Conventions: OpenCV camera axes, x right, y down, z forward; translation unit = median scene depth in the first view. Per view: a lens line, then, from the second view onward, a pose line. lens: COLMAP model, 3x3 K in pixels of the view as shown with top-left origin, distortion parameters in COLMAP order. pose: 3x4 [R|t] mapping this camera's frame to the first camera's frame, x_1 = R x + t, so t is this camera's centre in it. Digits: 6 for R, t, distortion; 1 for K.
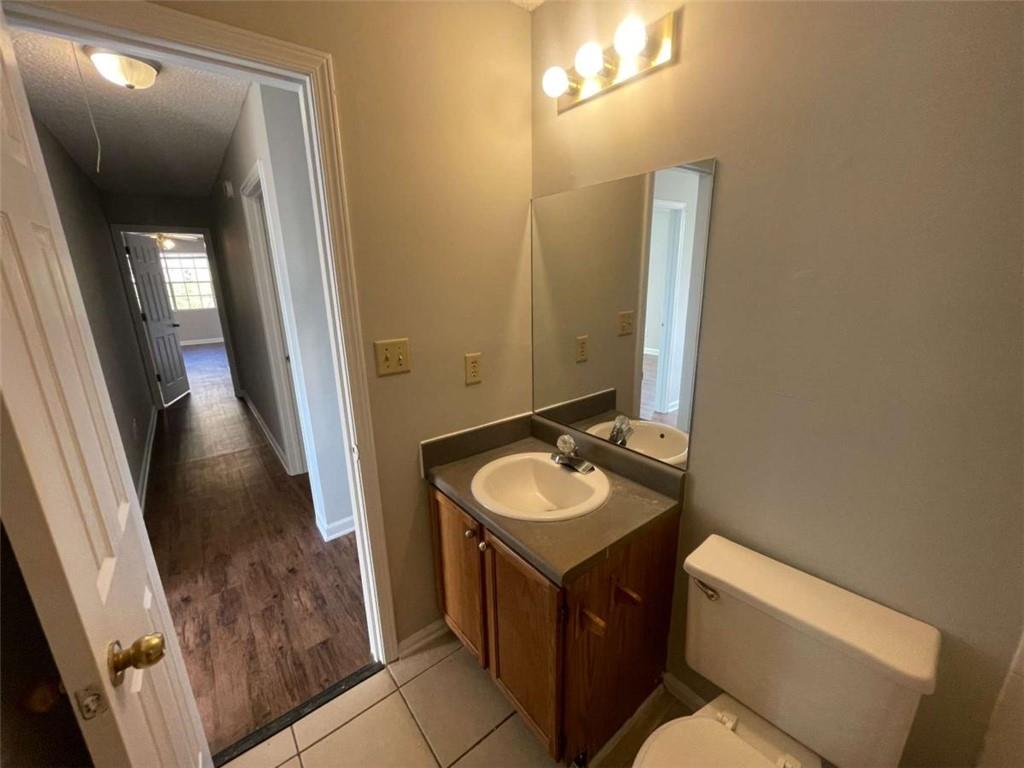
lens RADIAL K [[412.5, 0, 513.5], [0, 412.5, 380.9], [0, 0, 1]] dist [-0.002646, -0.000837]
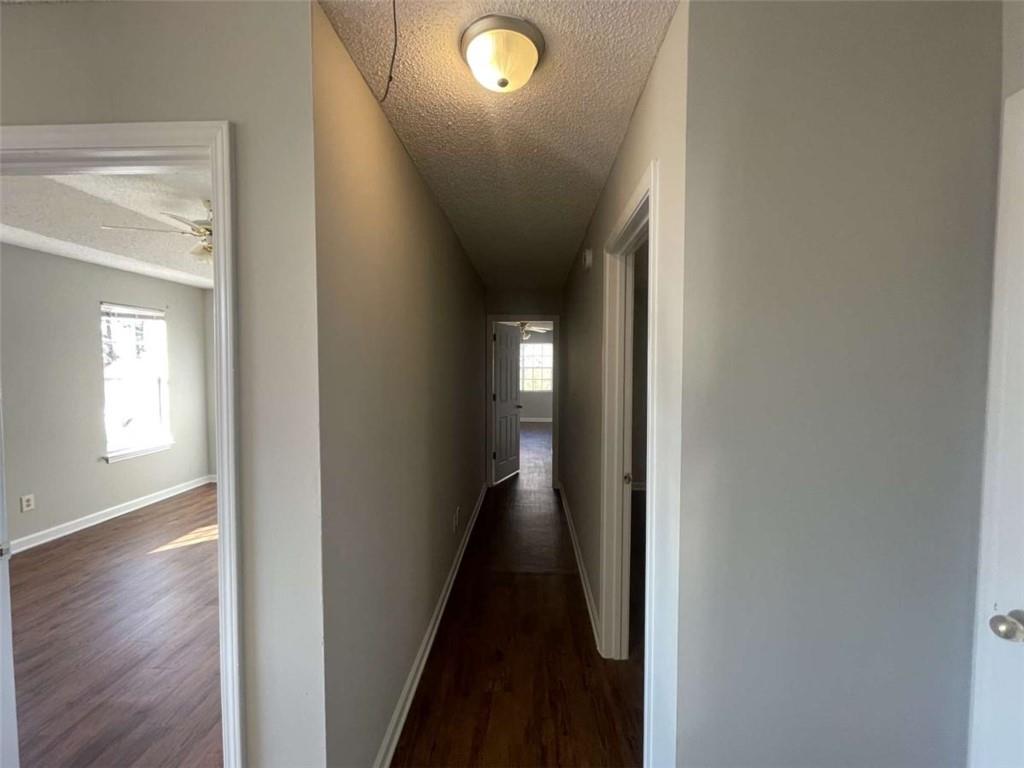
lens RADIAL K [[412.5, 0, 516.8], [0, 412.5, 382.1], [0, 0, 1]] dist [-0.002646, -0.000837]
pose [[0.761578, 0.046711, -0.646387, -0.140938], [-0.182155, 0.972619, -0.144331, -0.042942], [0.621947, 0.227662, 0.749234, 0.192772]]
